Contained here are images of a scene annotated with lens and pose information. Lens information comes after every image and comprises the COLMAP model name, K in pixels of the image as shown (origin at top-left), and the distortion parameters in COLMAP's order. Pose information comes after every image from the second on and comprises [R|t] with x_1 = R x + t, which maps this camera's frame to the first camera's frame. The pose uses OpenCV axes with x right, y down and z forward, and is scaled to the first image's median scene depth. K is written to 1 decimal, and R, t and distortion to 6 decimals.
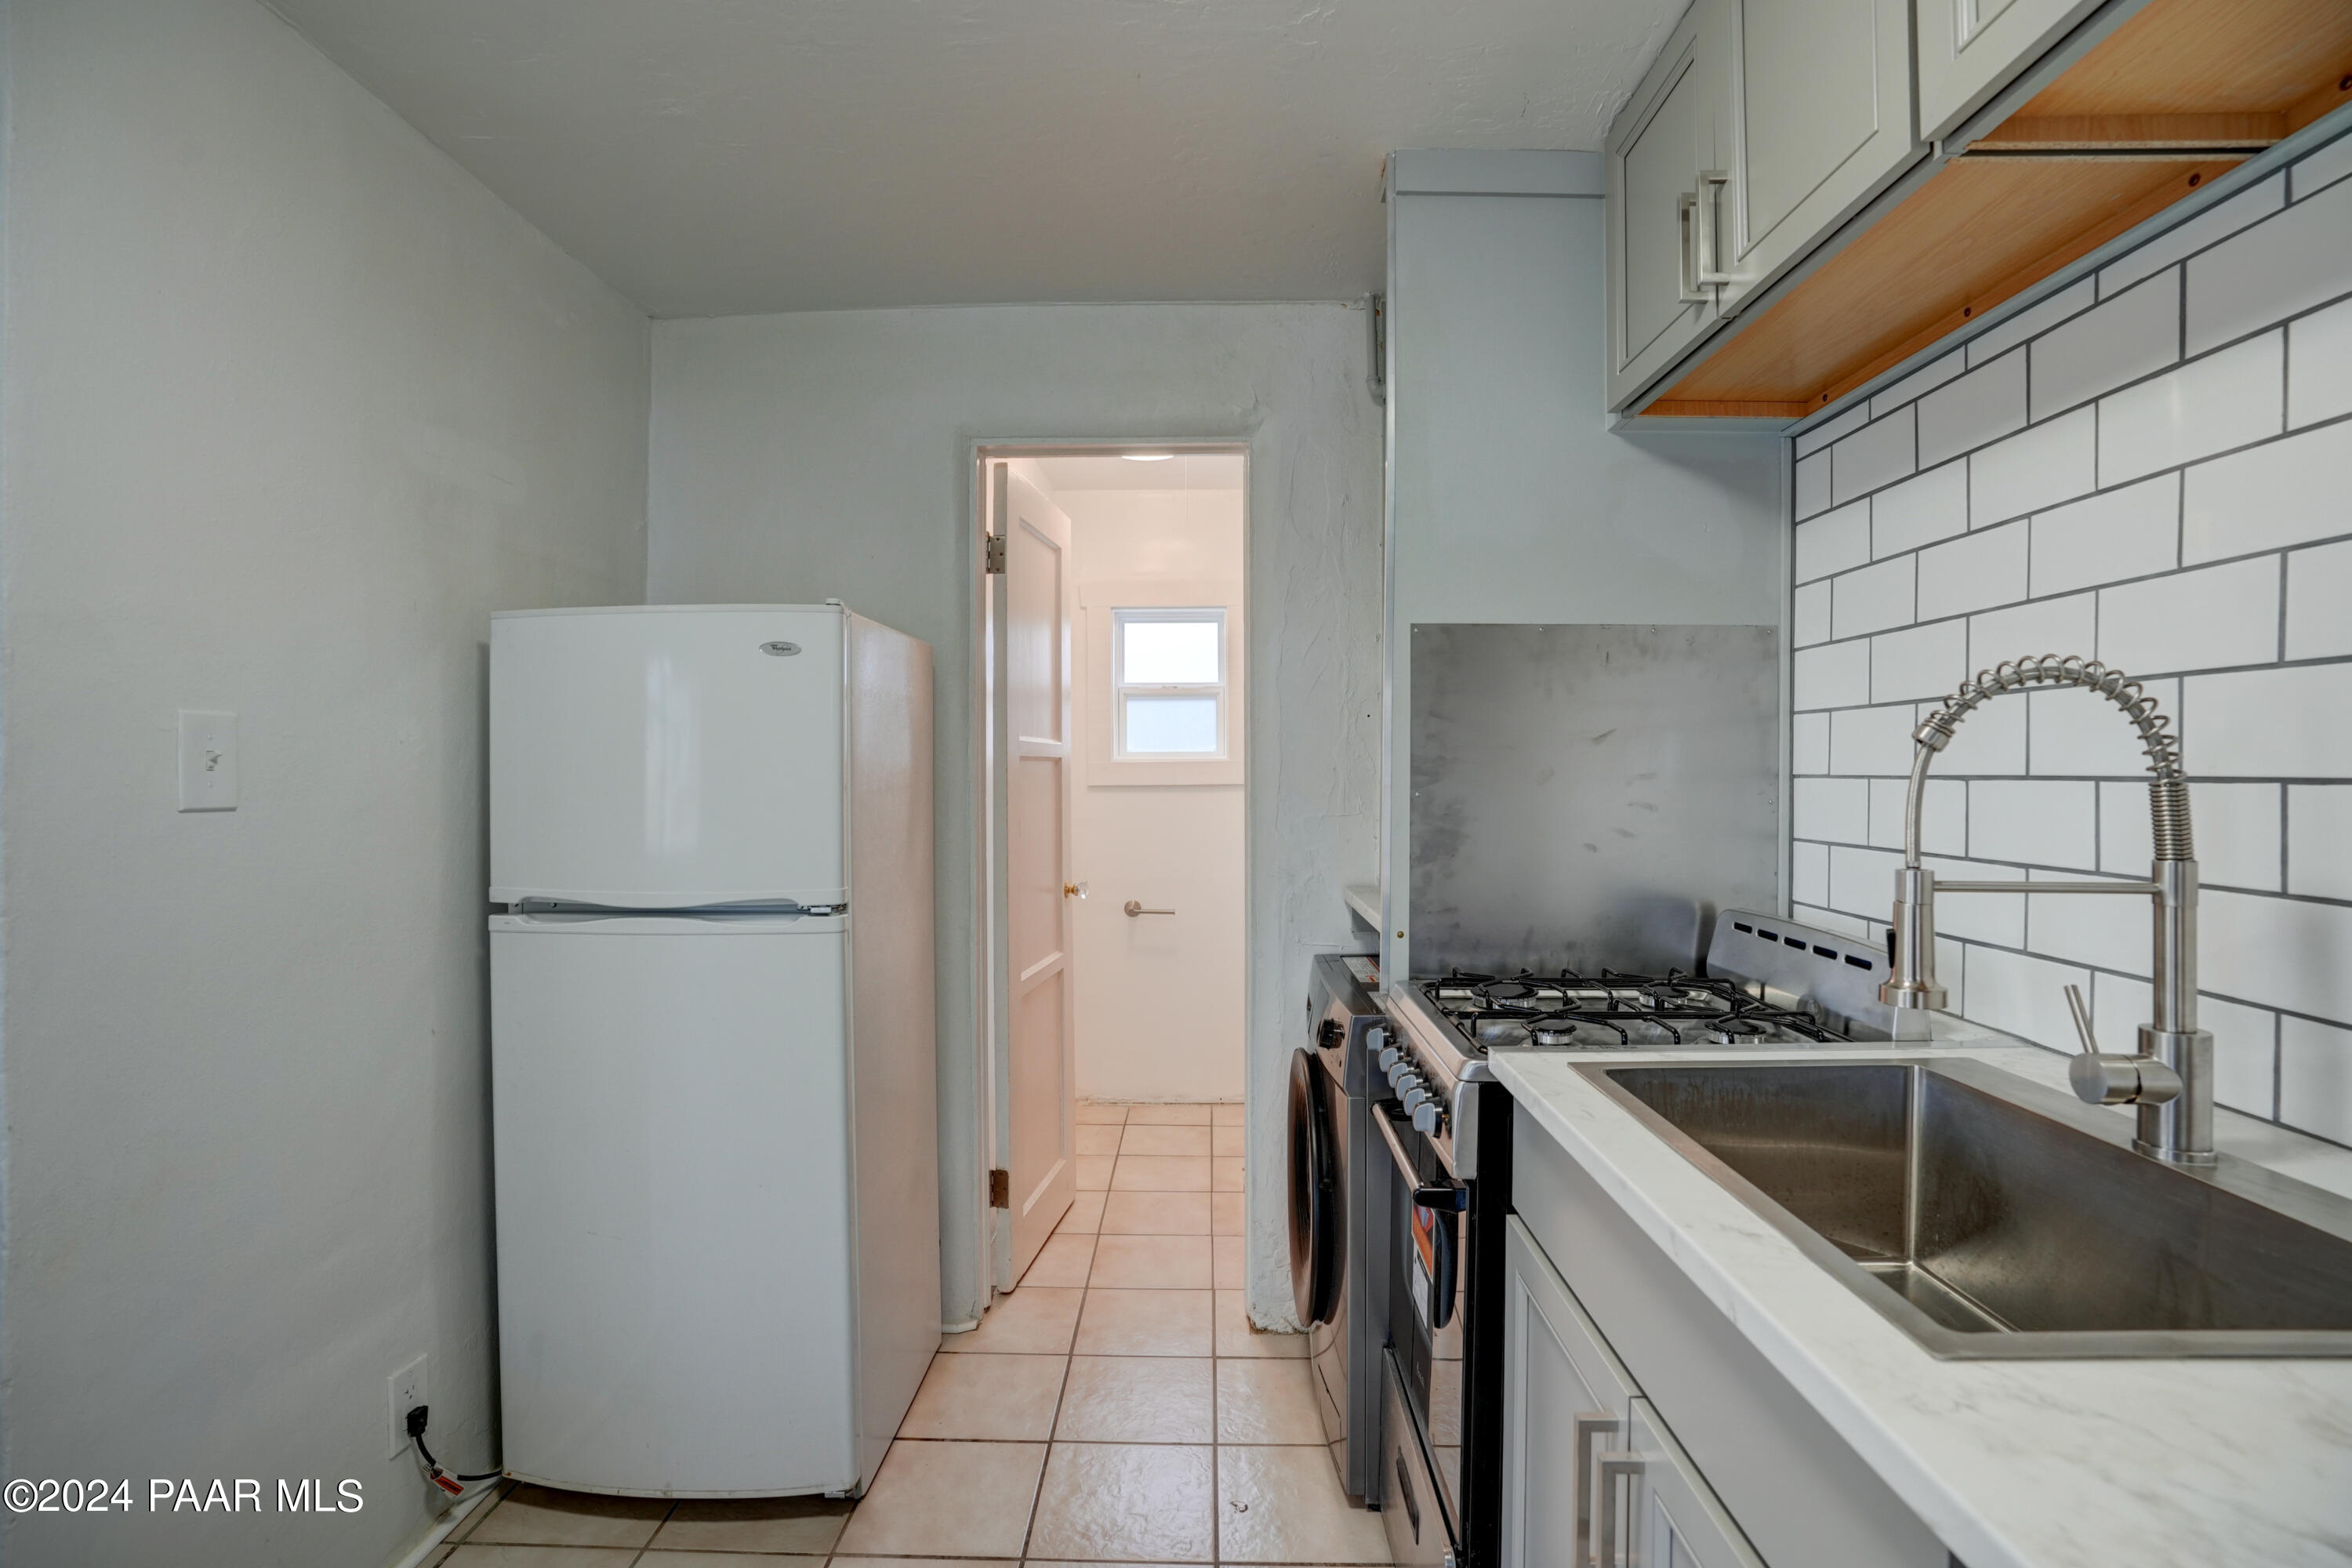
lens RADIAL K [[1089.0, 0, 1158.7], [0, 1089.0, 775.8], [0, 0, 1]] dist [-0.034043, 0.000865]
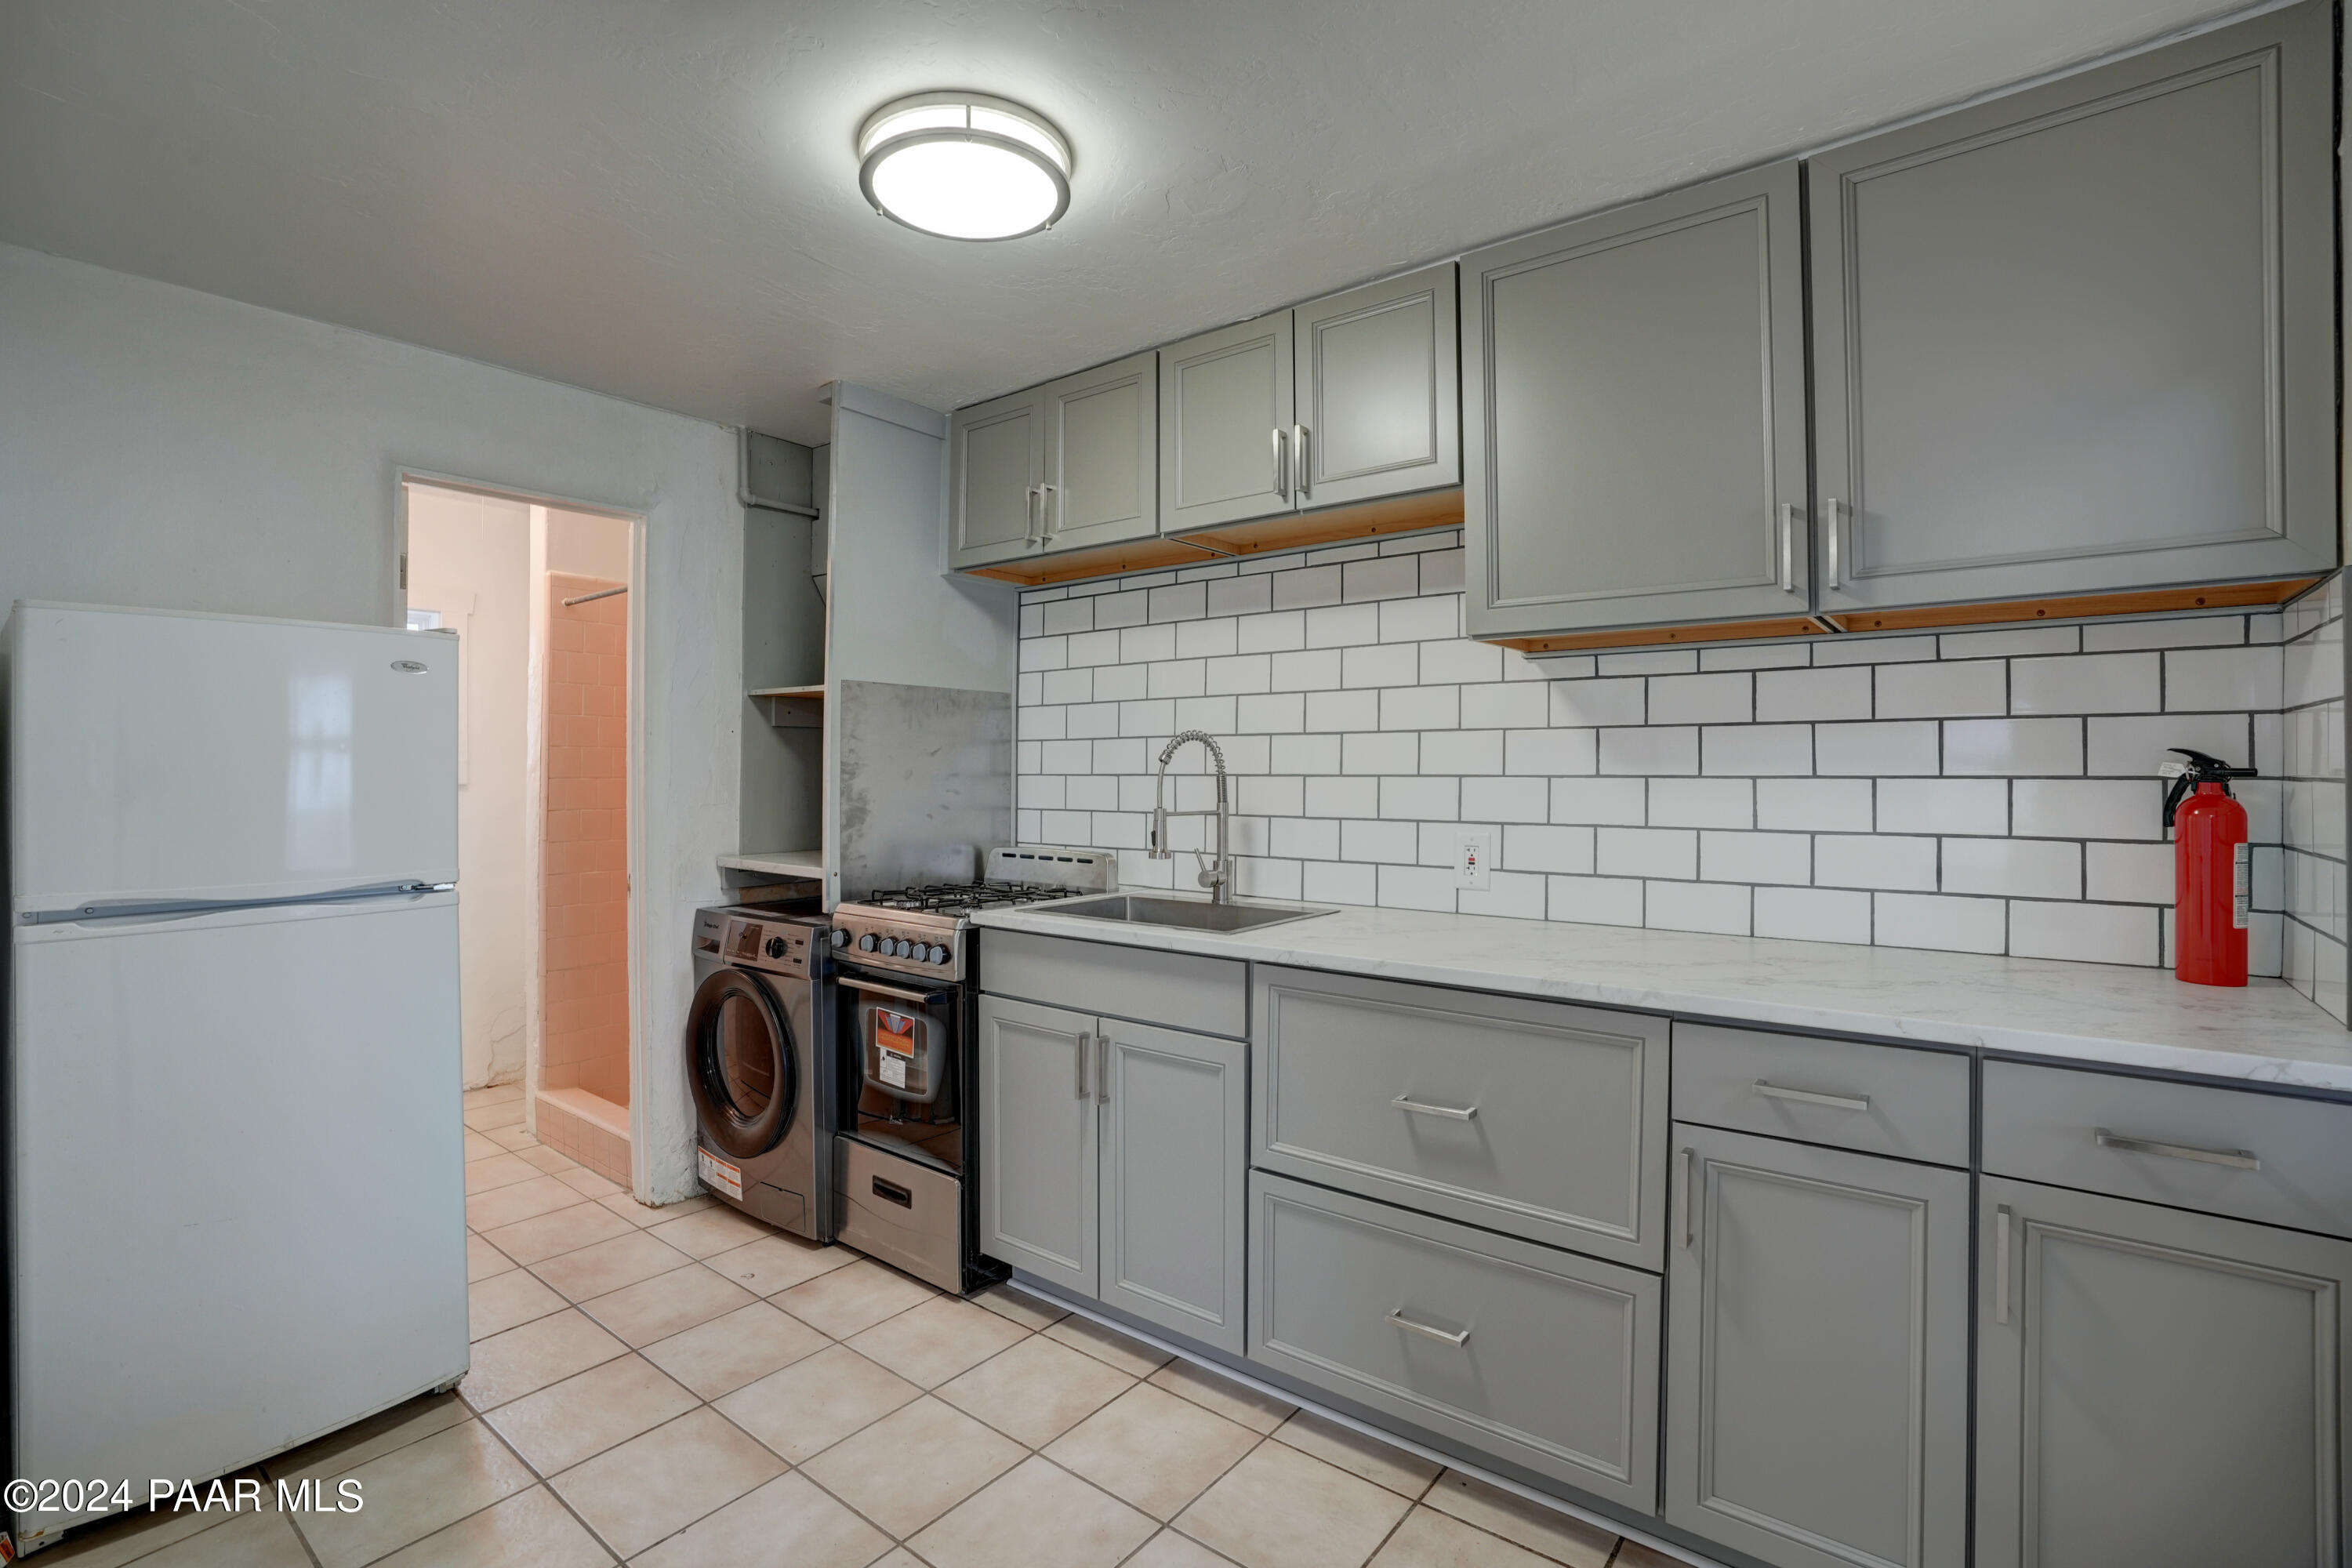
lens RADIAL K [[1078.7, 0, 1150.9], [0, 1078.7, 768.8], [0, 0, 1]] dist [-0.031177, 0.000944]
pose [[0.610464, 0.001951, 0.792042, -0.750787], [0.002571, 0.999987, -0.004445, -0.000041], [-0.792040, 0.004750, 0.610451, -0.326865]]
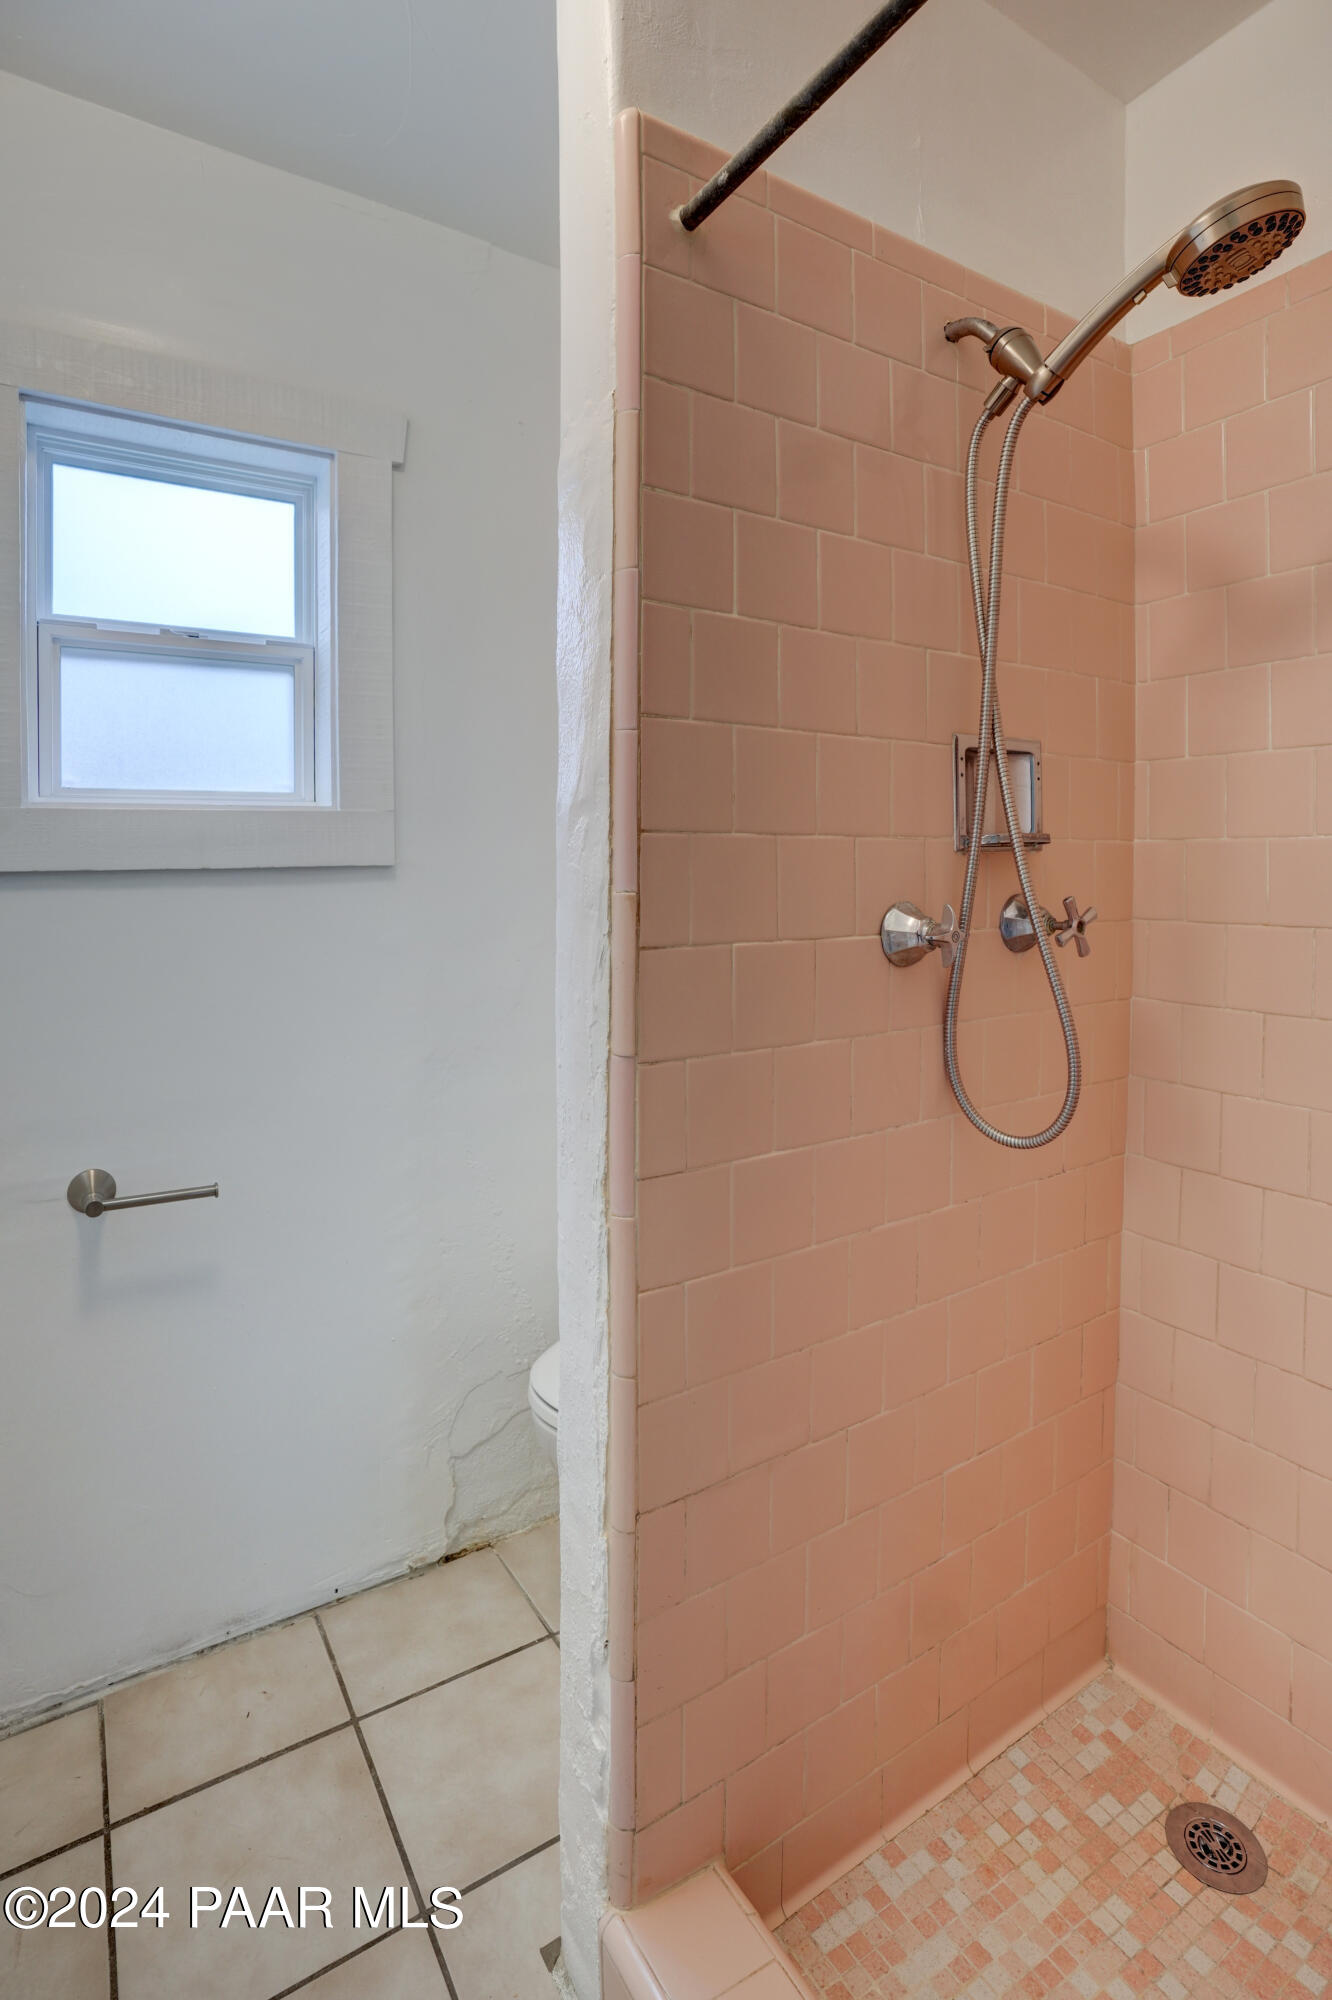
lens RADIAL K [[991.4, 0, 675.8], [0, 991.4, 882.1], [0, 0, 1]] dist [-0.045335, 0.004650]
pose [[0.825939, -0.010865, 0.563654, -0.106257], [0.006742, 0.999933, 0.009395, 0.027064], [-0.563719, -0.003960, 0.825957, 1.411429]]
